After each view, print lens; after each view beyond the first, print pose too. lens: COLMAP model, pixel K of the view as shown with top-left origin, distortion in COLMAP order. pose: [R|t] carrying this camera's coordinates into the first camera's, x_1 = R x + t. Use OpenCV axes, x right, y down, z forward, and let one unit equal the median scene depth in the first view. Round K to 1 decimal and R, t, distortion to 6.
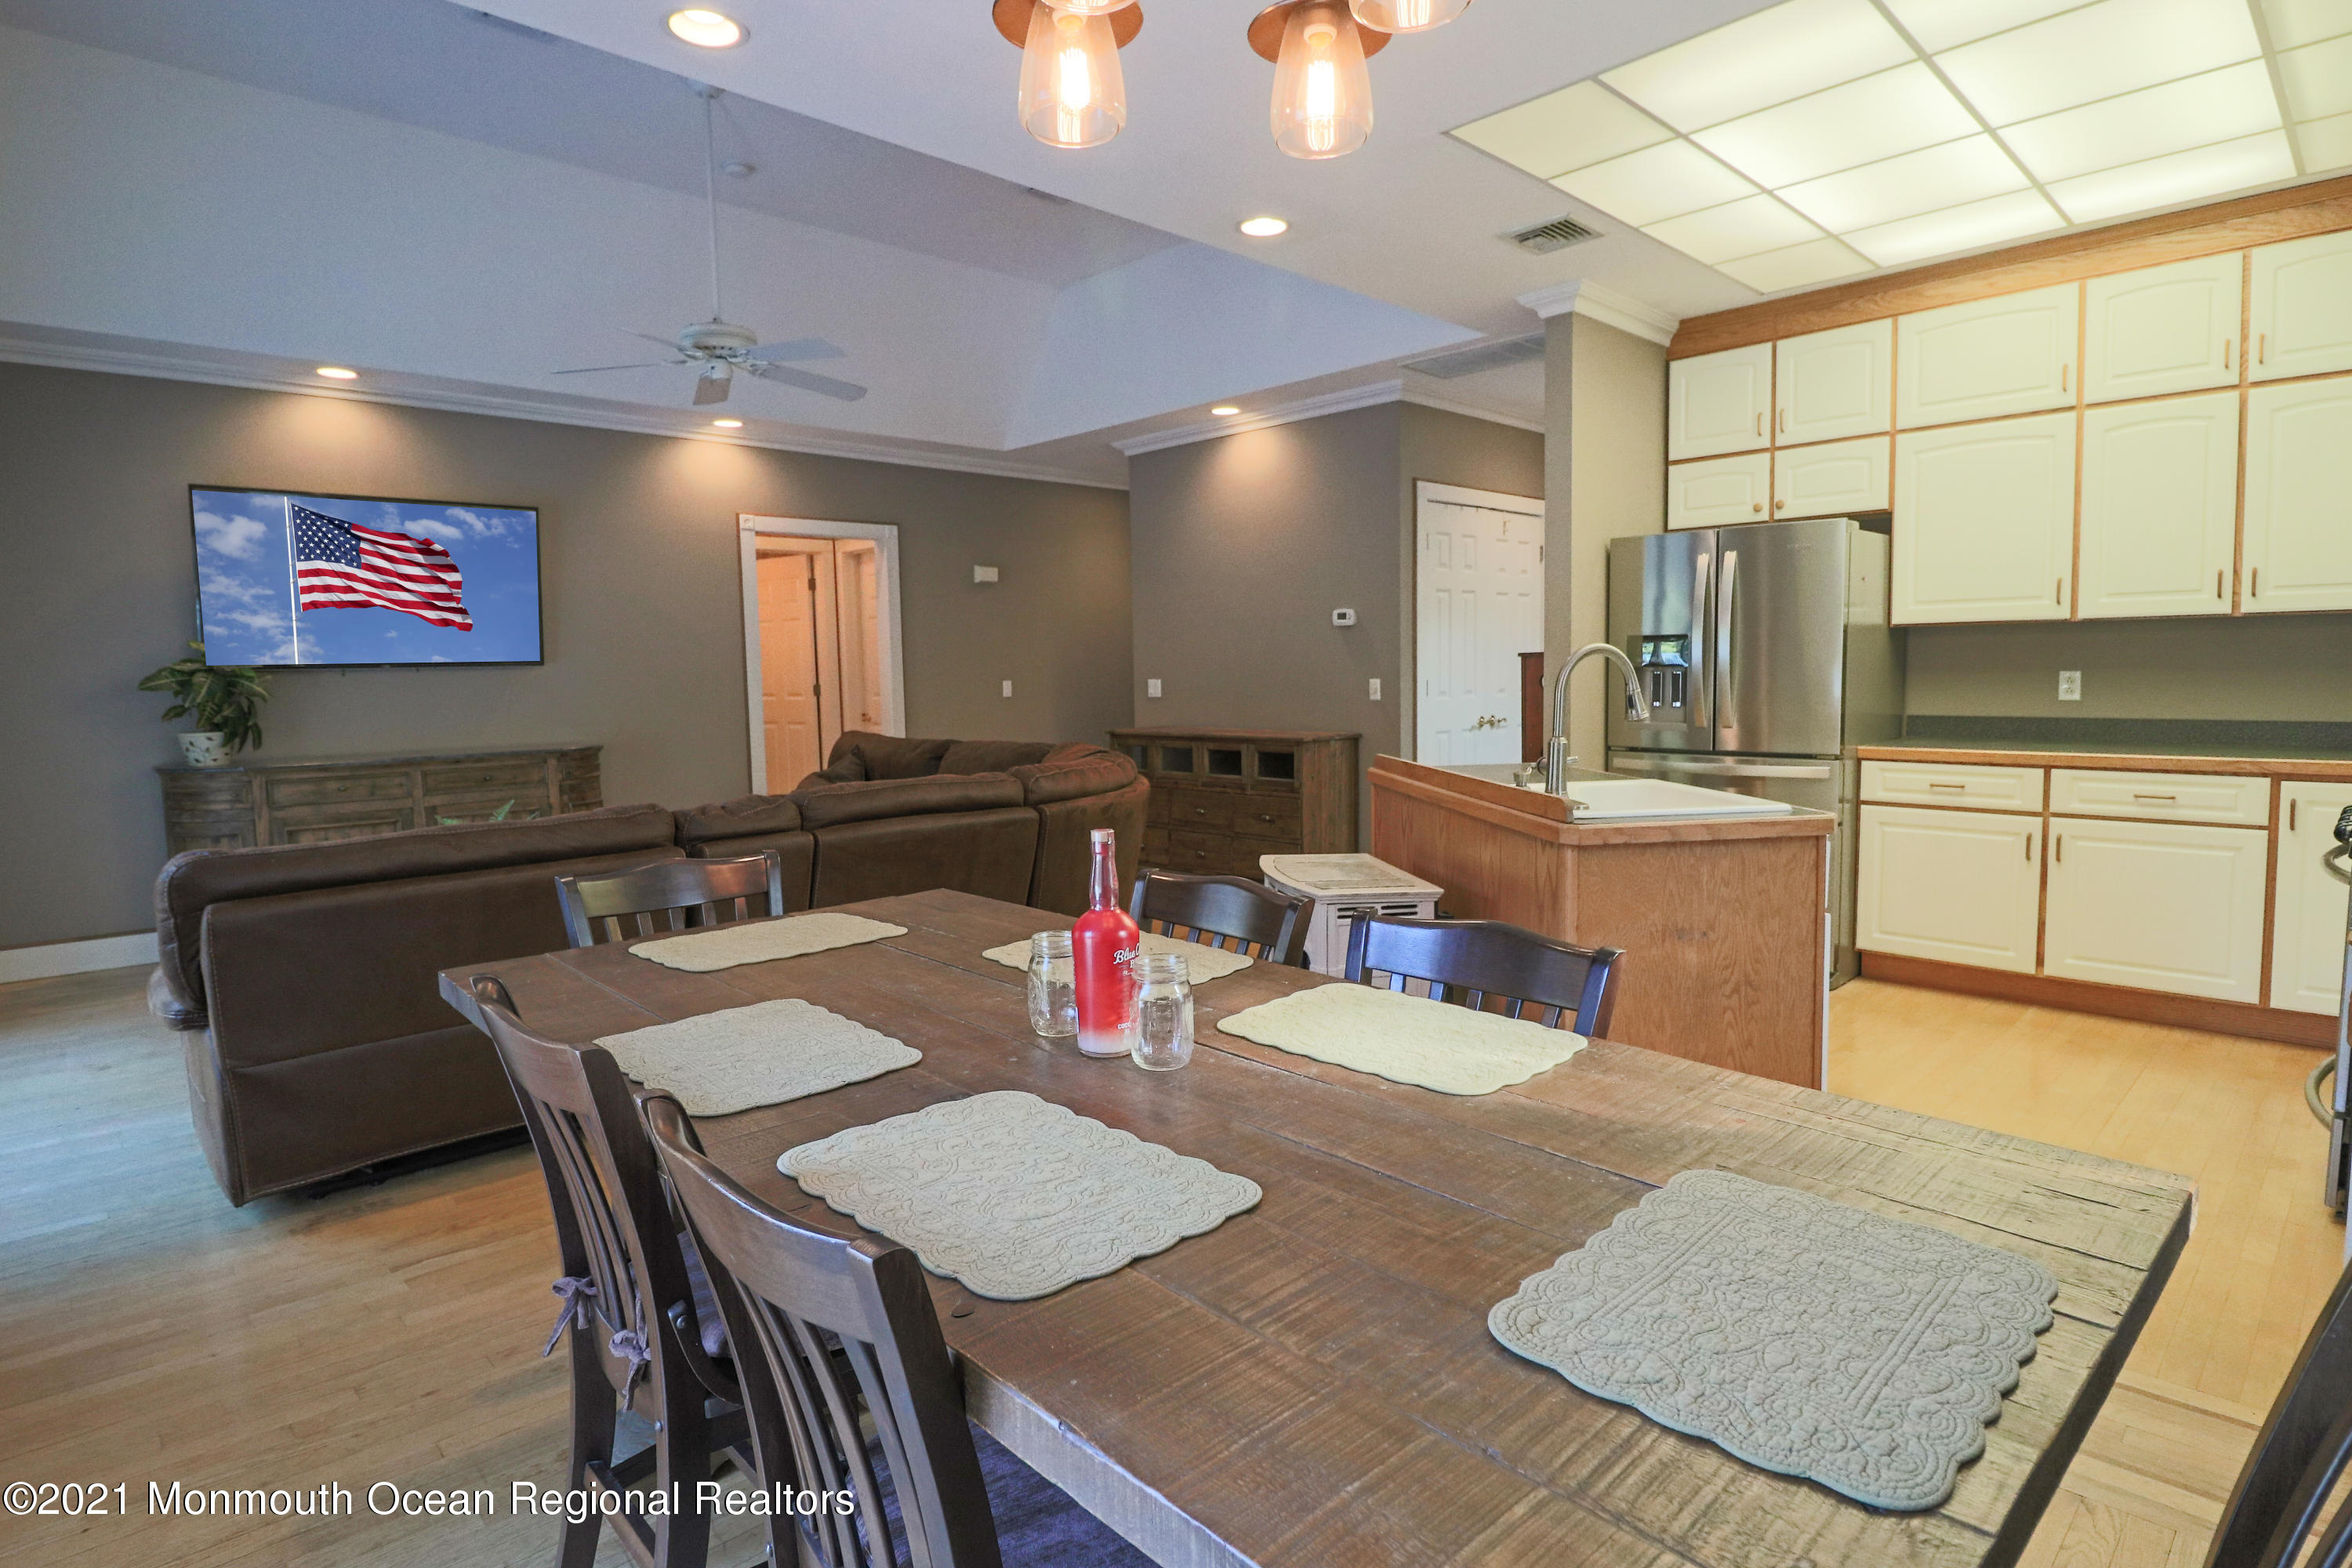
lens RADIAL K [[1228.7, 0, 1189.1], [0, 1228.7, 766.3], [0, 0, 1]] dist [-0.001308, -0.006060]
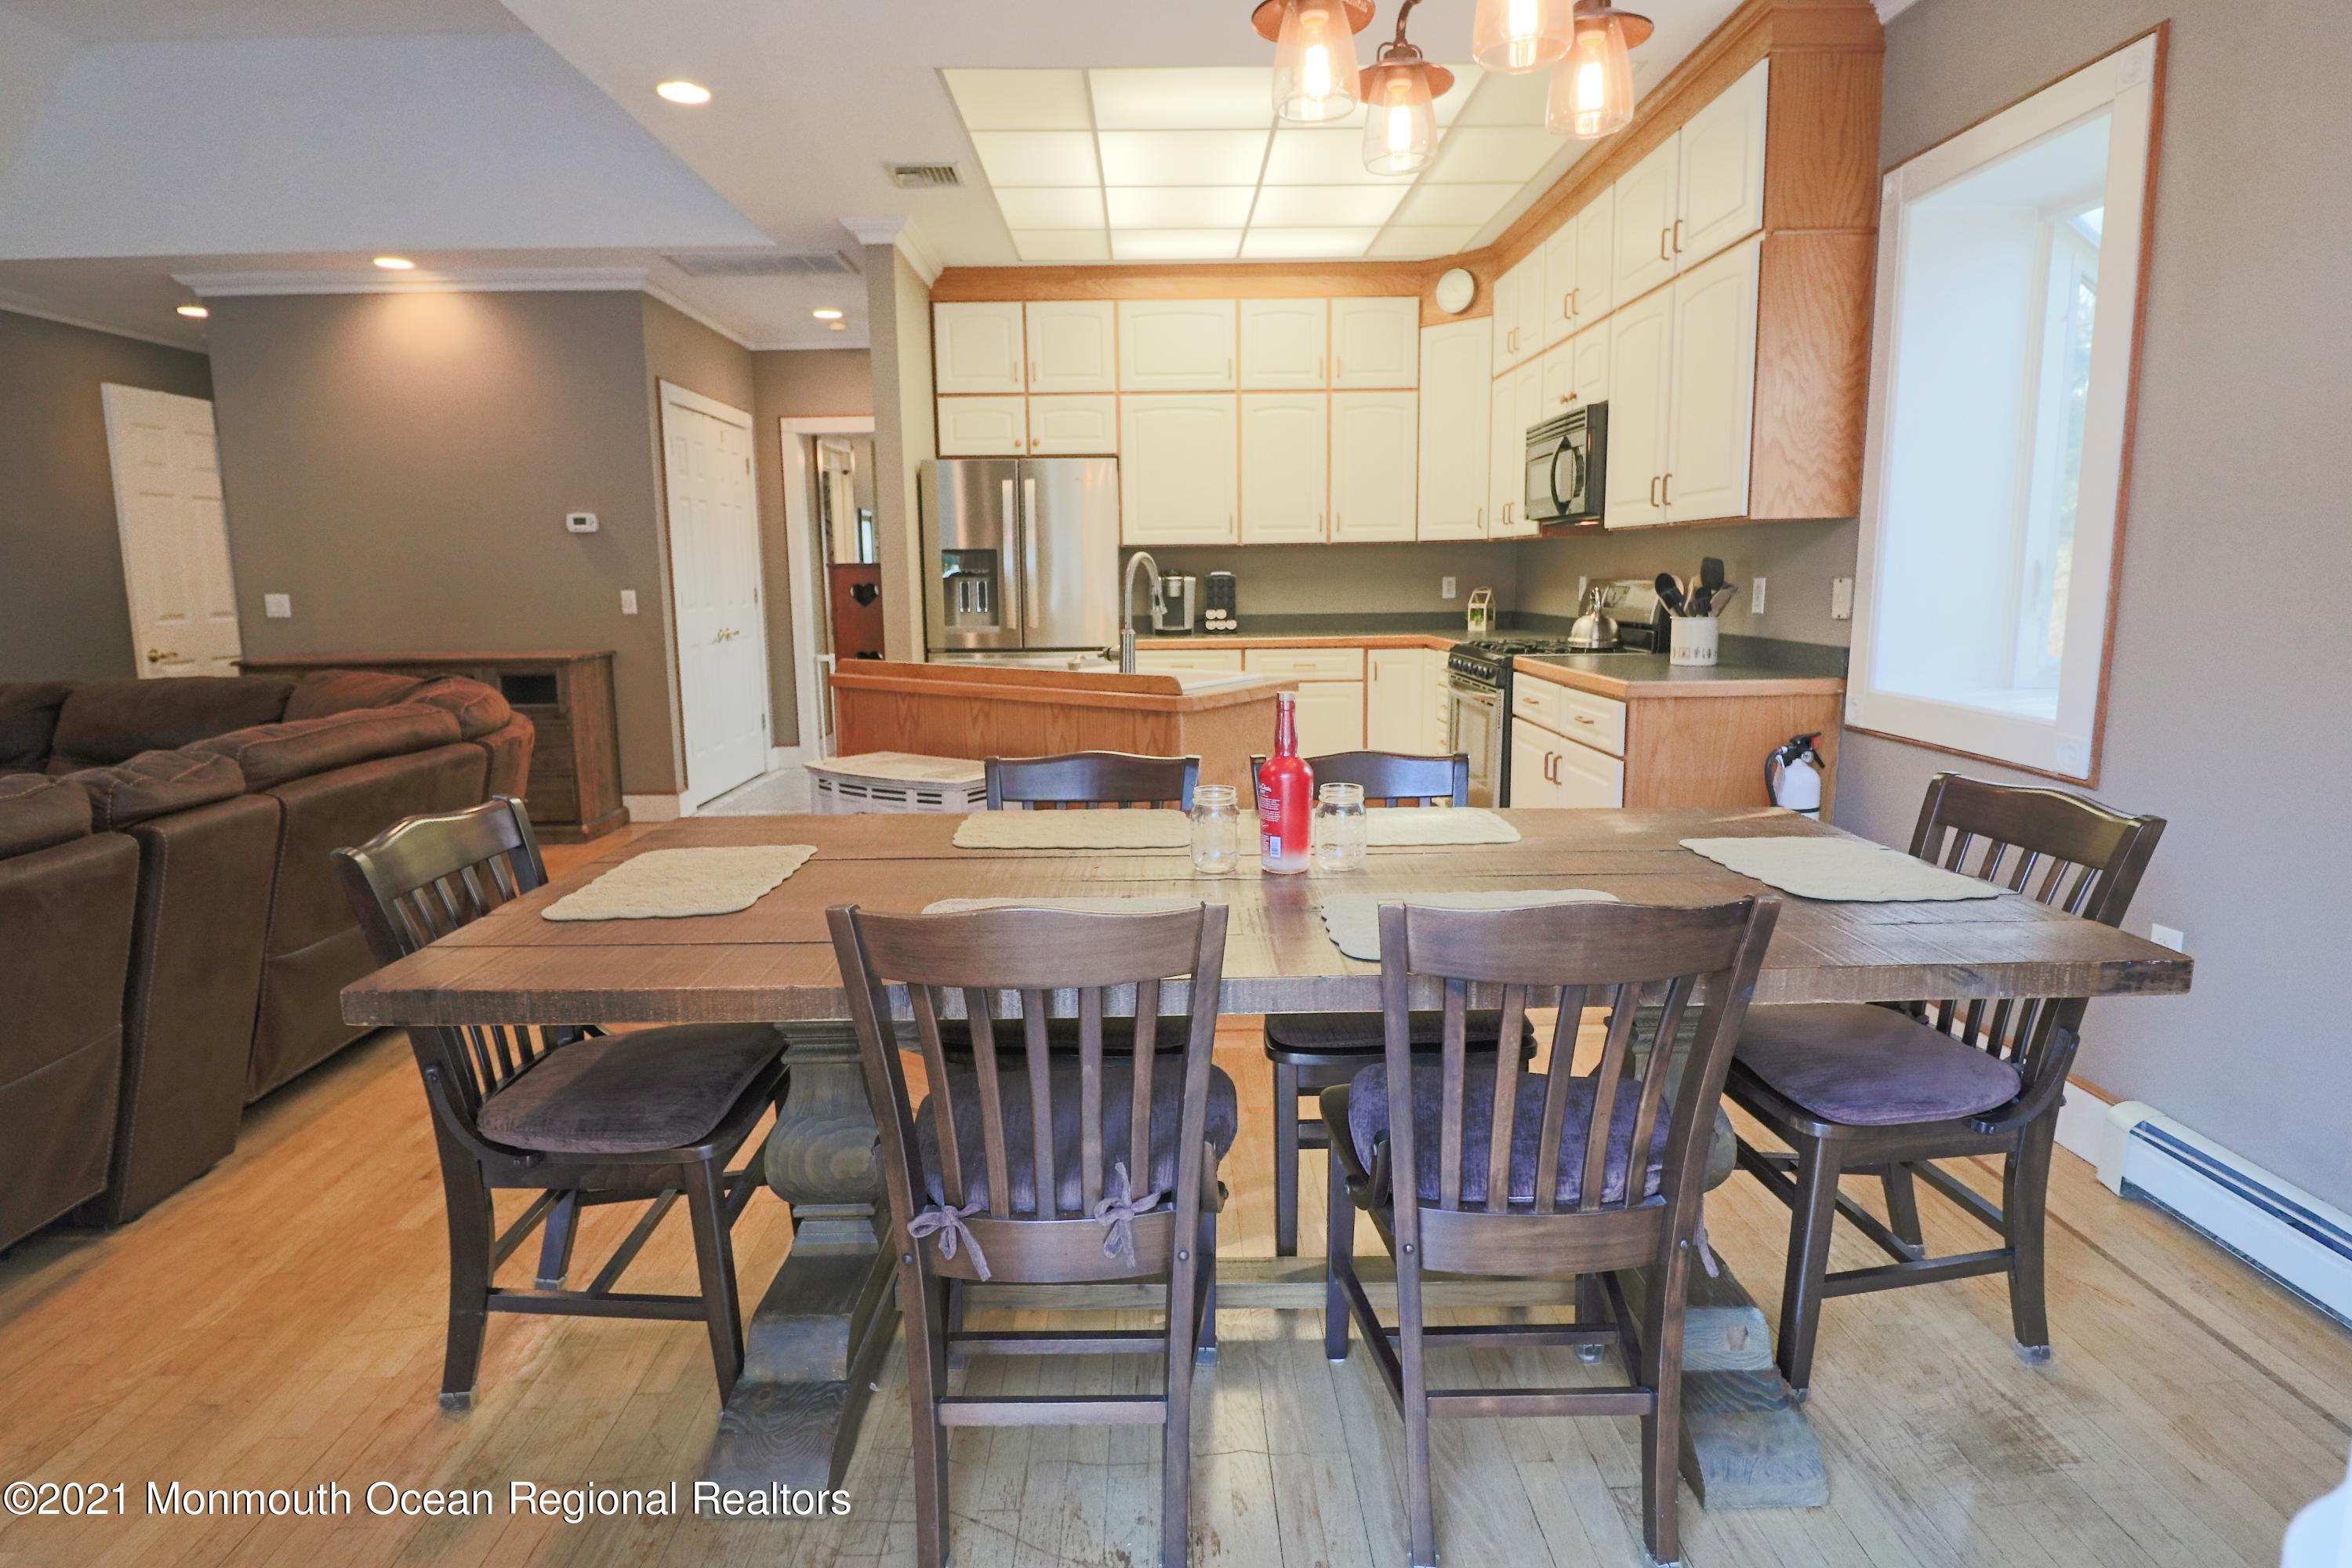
lens RADIAL K [[1228.7, 0, 1178.0], [0, 1228.7, 766.4], [0, 0, 1]] dist [-0.001308, -0.006060]
pose [[0.679083, -0.106188, 0.726341, -0.265461], [0.059422, 0.994187, 0.089790, 0.002487], [-0.731653, -0.017815, 0.681445, 0.057614]]
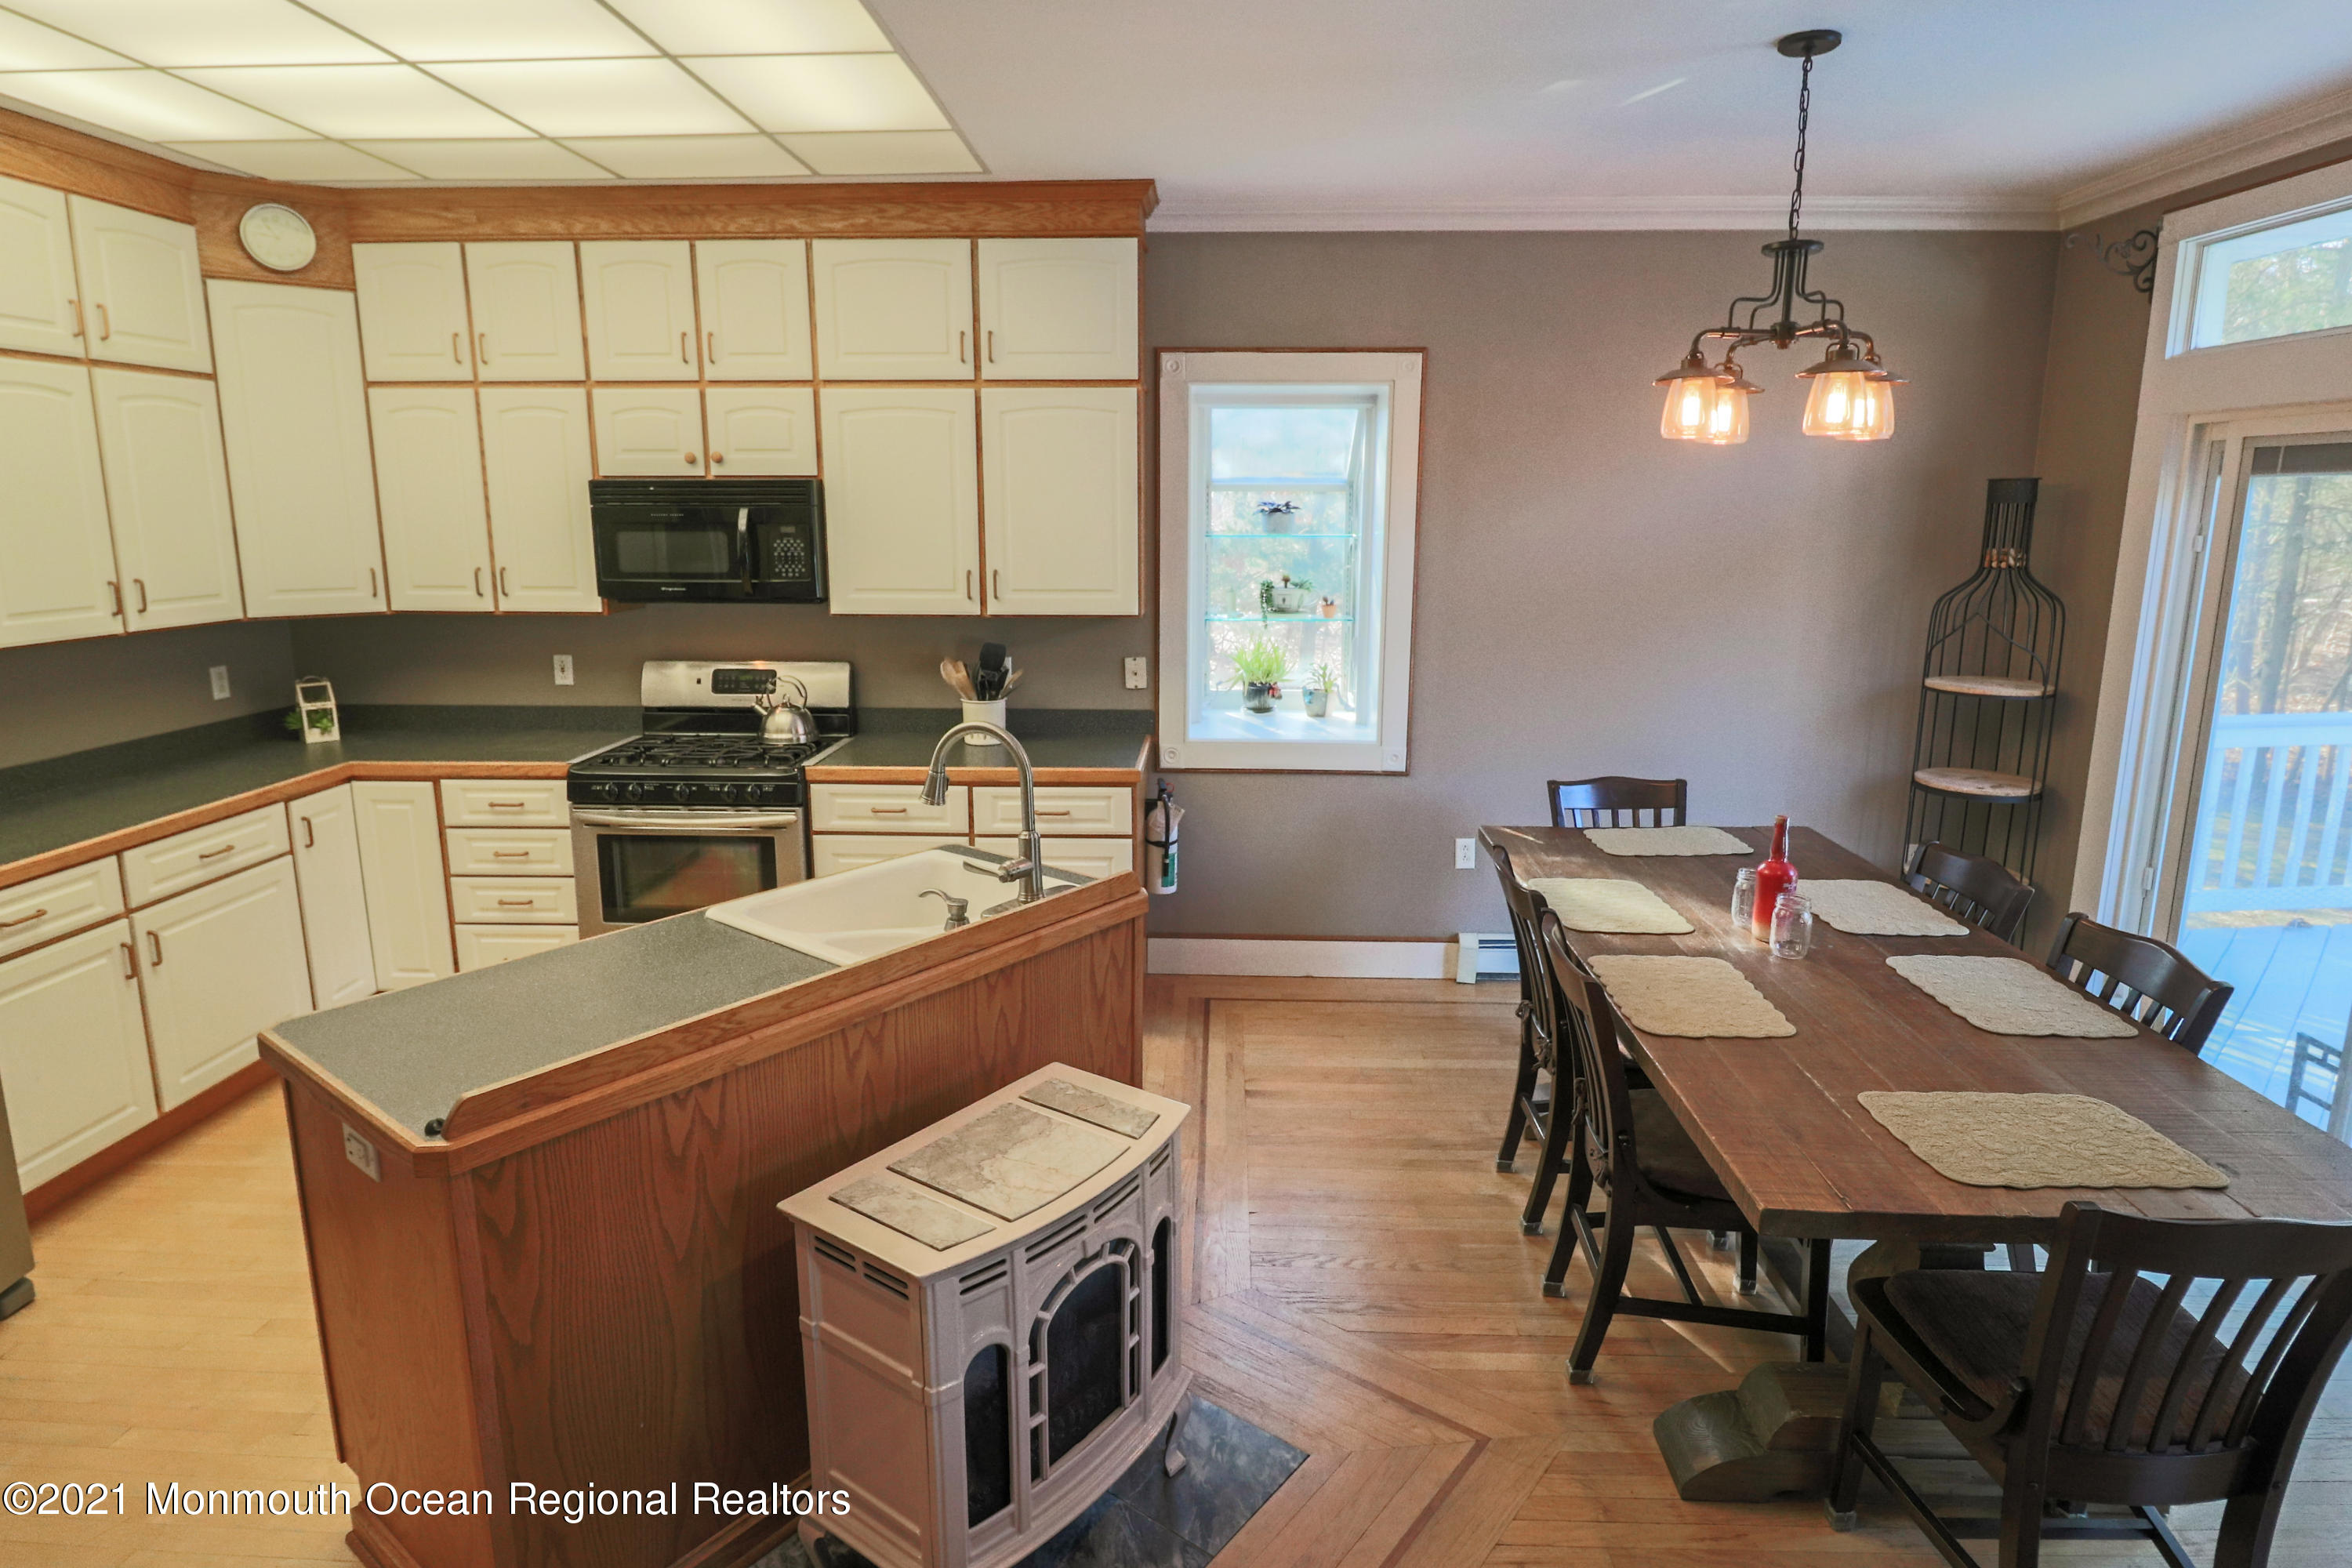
lens RADIAL K [[1228.7, 0, 1161.3], [0, 1228.7, 768.6], [0, 0, 1]] dist [-0.001308, -0.006060]
pose [[-0.689865, -0.130528, 0.712073, -0.170762], [0.069515, 0.967122, 0.244628, -0.123846], [-0.720592, 0.218260, -0.658110, 0.683665]]
